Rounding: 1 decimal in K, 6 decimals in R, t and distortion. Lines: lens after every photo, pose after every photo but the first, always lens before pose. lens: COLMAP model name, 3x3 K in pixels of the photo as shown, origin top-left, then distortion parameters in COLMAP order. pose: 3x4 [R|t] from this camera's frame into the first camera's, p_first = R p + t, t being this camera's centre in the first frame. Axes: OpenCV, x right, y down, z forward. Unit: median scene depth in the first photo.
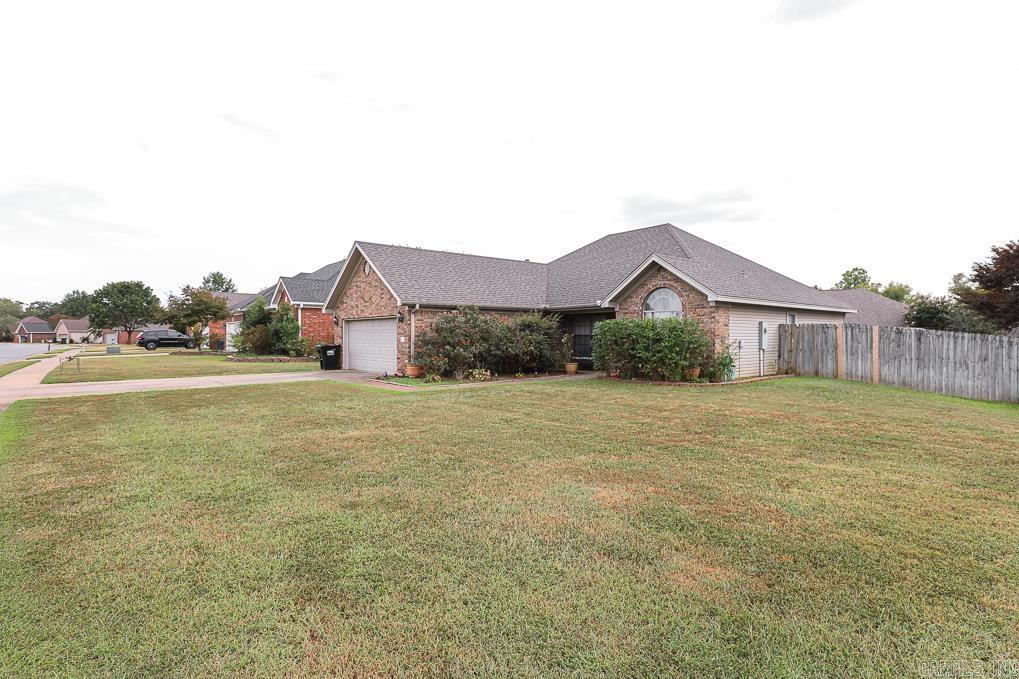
lens RADIAL K [[515.8, 0, 502.3], [0, 515.8, 340.2], [0, 0, 1]] dist [0.004354, -0.000269]
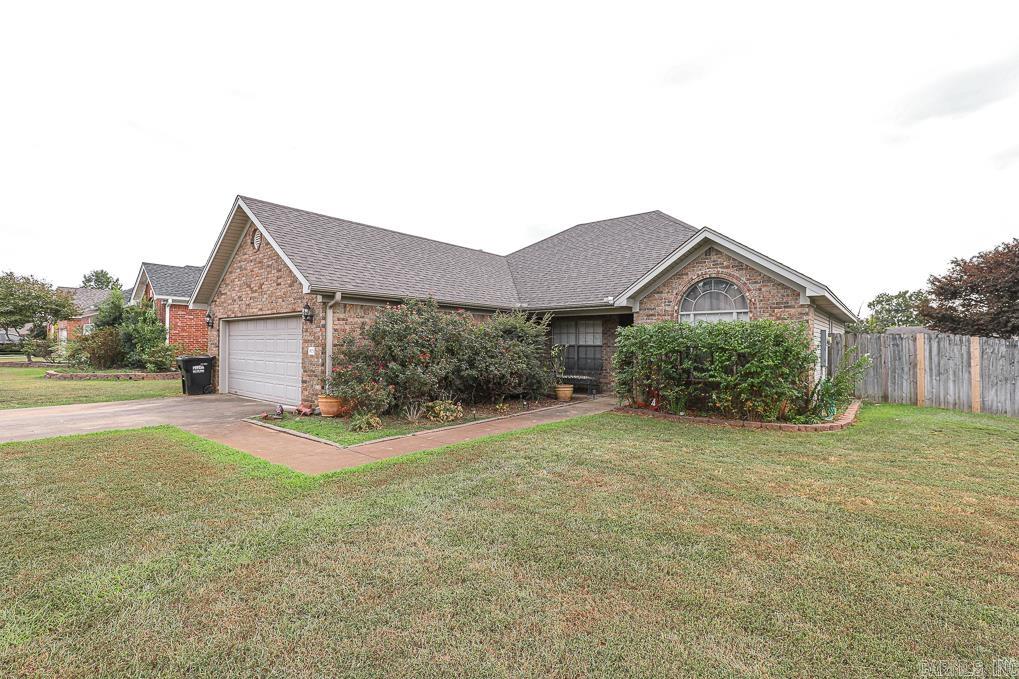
lens RADIAL K [[467.8, 0, 507.4], [0, 467.8, 338.1], [0, 0, 1]] dist [-0.024601, 0.002324]
pose [[0.980496, 0.010774, 0.196244, -0.073787], [-0.006652, 0.999744, -0.021648, -0.006074], [-0.196427, 0.019920, 0.980316, 0.409061]]
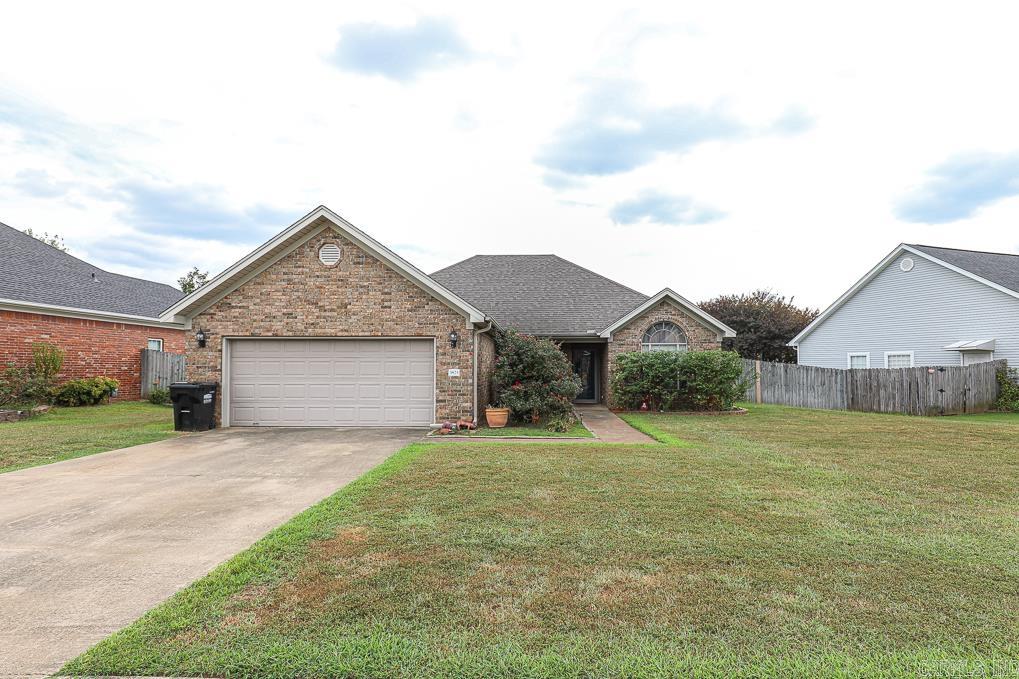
lens RADIAL K [[582.1, 0, 512.1], [0, 582.1, 341.1], [0, 0, 1]] dist [-0.010271, 0.004817]
pose [[0.644586, 0.038226, 0.763576, -0.712654], [0.004369, 0.998549, -0.053678, -0.001276], [-0.764520, 0.037936, 0.643483, 0.444330]]
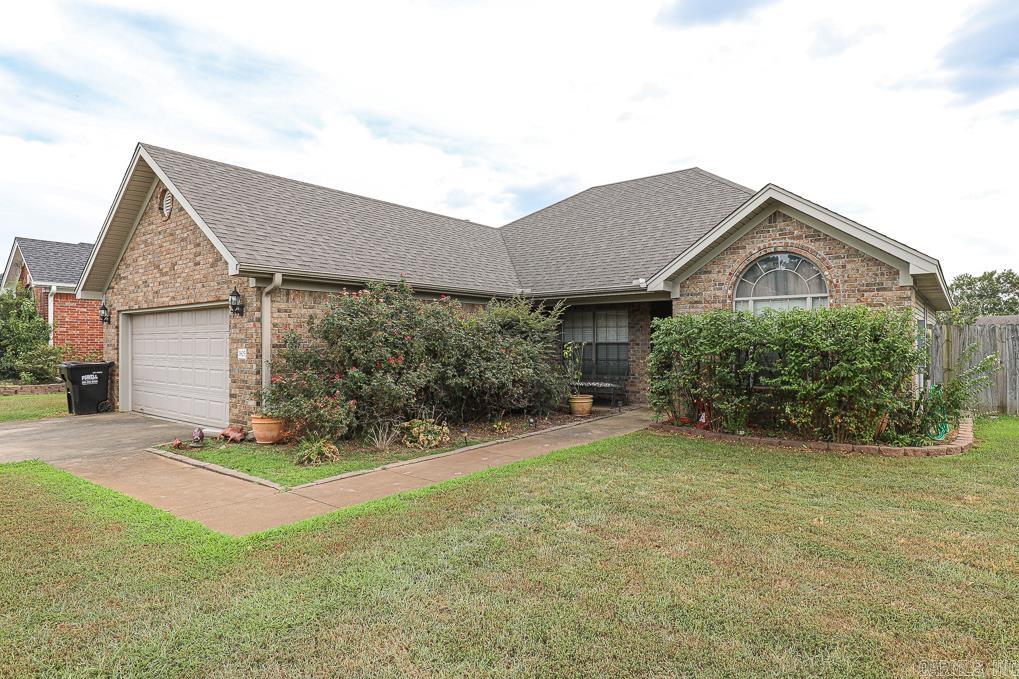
lens RADIAL K [[582.1, 0, 511.4], [0, 582.1, 338.0], [0, 0, 1]] dist [-0.010271, 0.004817]
pose [[0.975495, 0.001231, 0.220018, -0.075524], [0.002211, 0.999879, -0.015399, -0.006675], [-0.220010, 0.015508, 0.975374, 0.449106]]
